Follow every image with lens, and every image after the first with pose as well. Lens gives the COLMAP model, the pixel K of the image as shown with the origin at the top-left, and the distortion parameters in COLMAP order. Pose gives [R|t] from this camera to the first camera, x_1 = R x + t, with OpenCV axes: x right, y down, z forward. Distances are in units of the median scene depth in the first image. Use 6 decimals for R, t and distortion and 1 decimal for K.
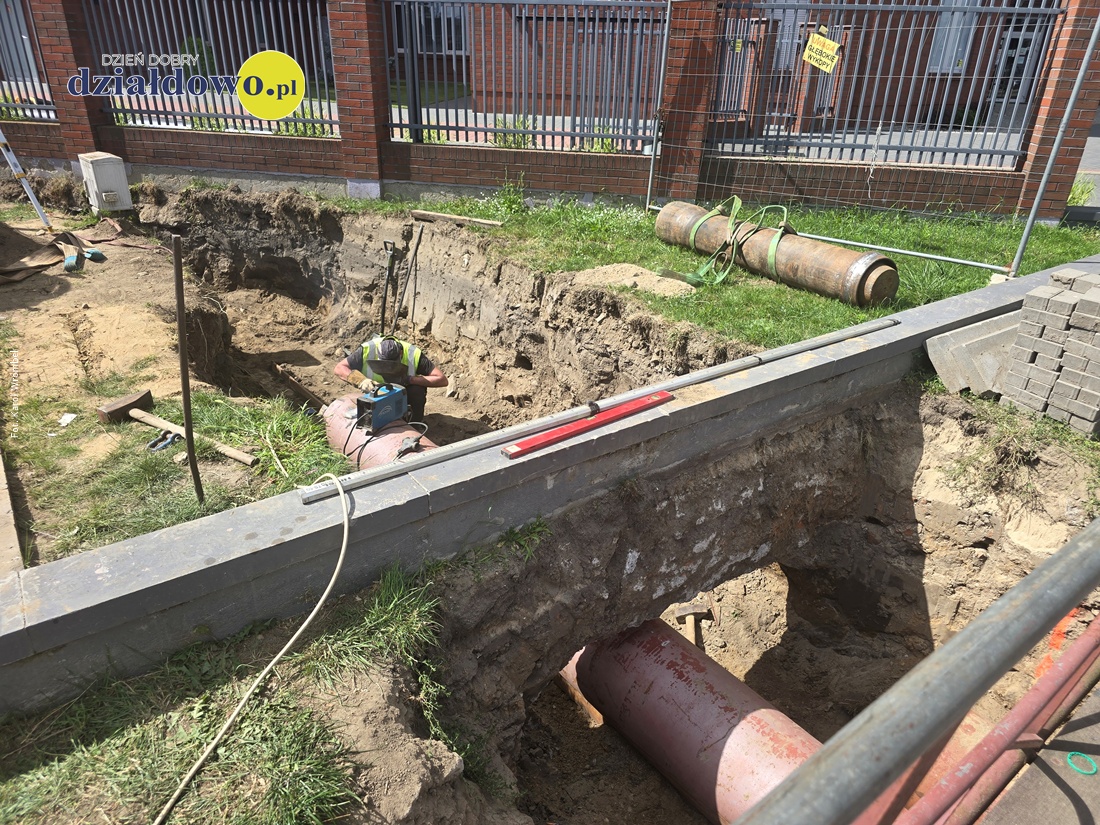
lens RADIAL K [[718.8, 0, 550.0], [0, 718.8, 412.5], [0, 0, 1]] dist [0.001591, -0.000016]
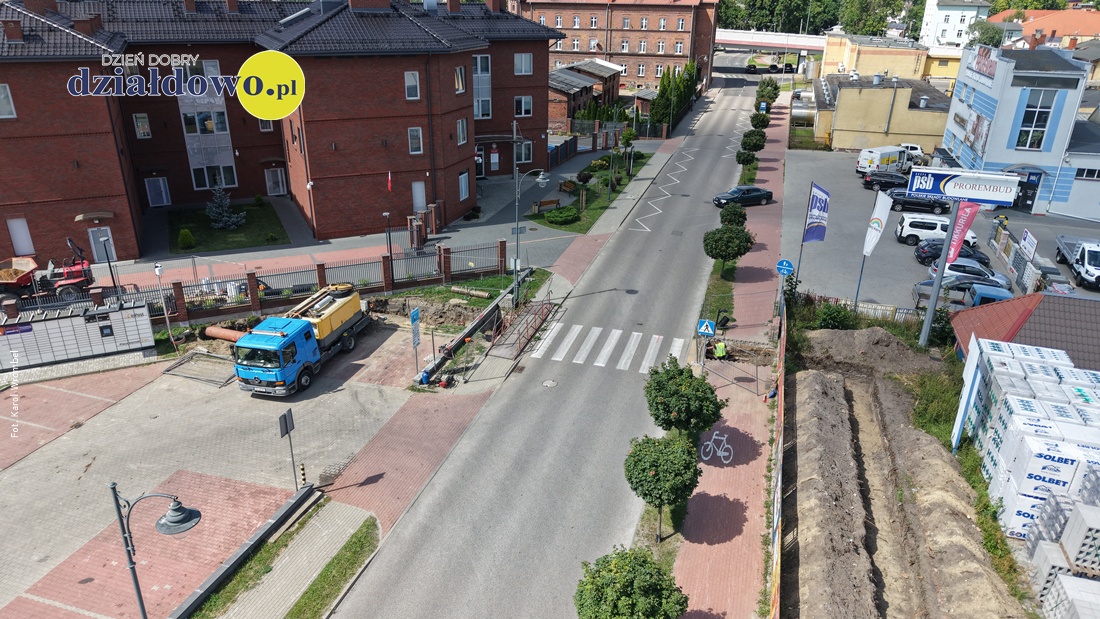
lens RADIAL K [[729.6, 0, 550.0], [0, 729.6, 309.5], [0, 0, 1]] dist [0.050647, -0.071347]
pose [[0.792954, -0.250535, 0.555388, -3.369081], [0.267687, 0.962111, 0.051817, -0.248679], [-0.547327, 0.107582, 0.829975, -5.786933]]
